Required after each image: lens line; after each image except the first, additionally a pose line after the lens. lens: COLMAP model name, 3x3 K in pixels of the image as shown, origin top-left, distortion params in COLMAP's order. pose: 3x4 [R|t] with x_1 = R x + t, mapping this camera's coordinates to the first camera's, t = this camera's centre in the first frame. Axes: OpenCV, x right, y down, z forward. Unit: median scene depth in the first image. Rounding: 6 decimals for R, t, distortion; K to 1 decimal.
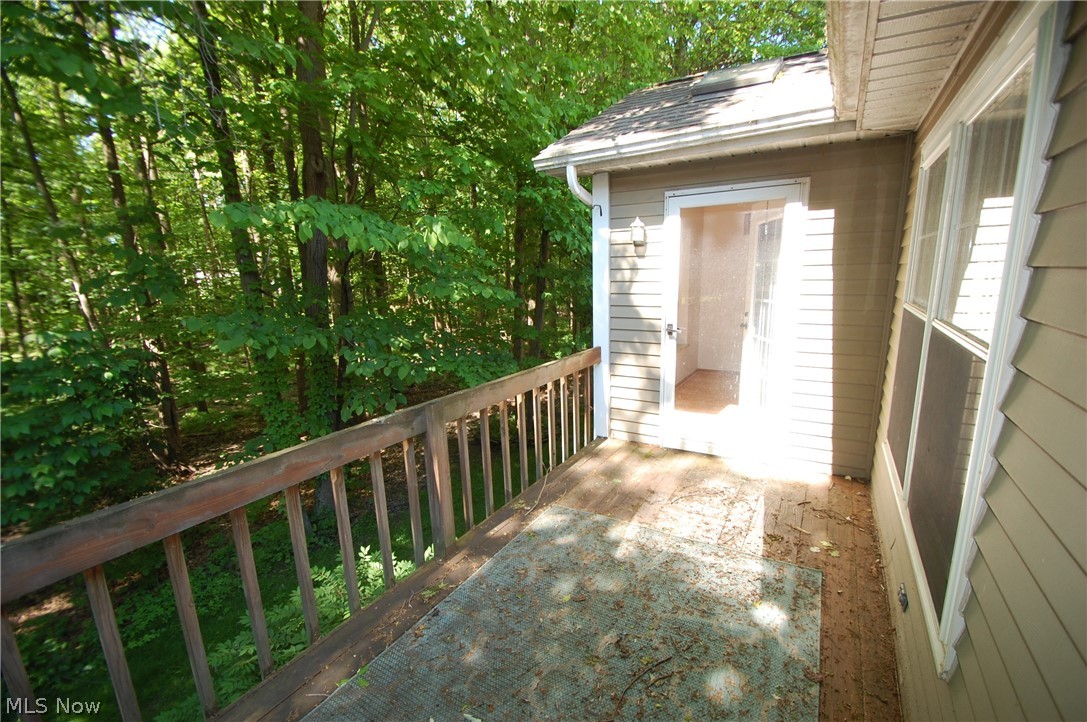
lens RADIAL K [[477.7, 0, 558.3], [0, 477.7, 379.8], [0, 0, 1]] dist [0.018220, -0.019004]
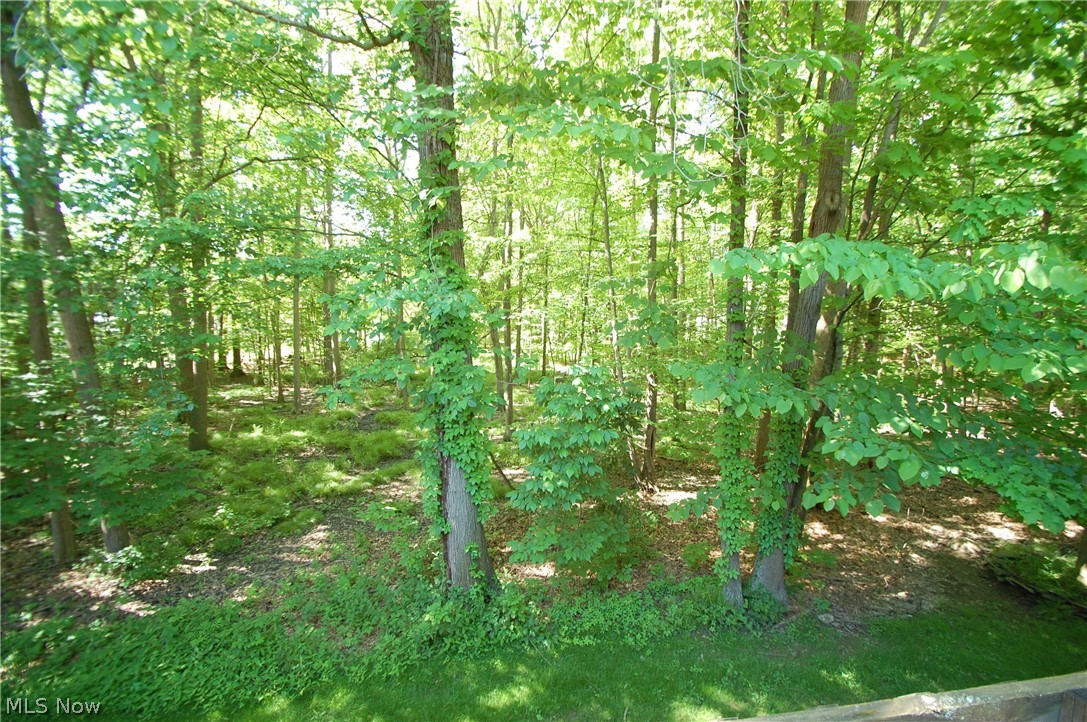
lens RADIAL K [[477.7, 0, 558.3], [0, 477.7, 379.8], [0, 0, 1]] dist [0.018220, -0.019004]
pose [[0.608702, 0.124718, -0.783535, -0.085090], [-0.197709, 0.980258, 0.002438, -0.037733], [0.768371, 0.153428, 0.621343, 0.132885]]
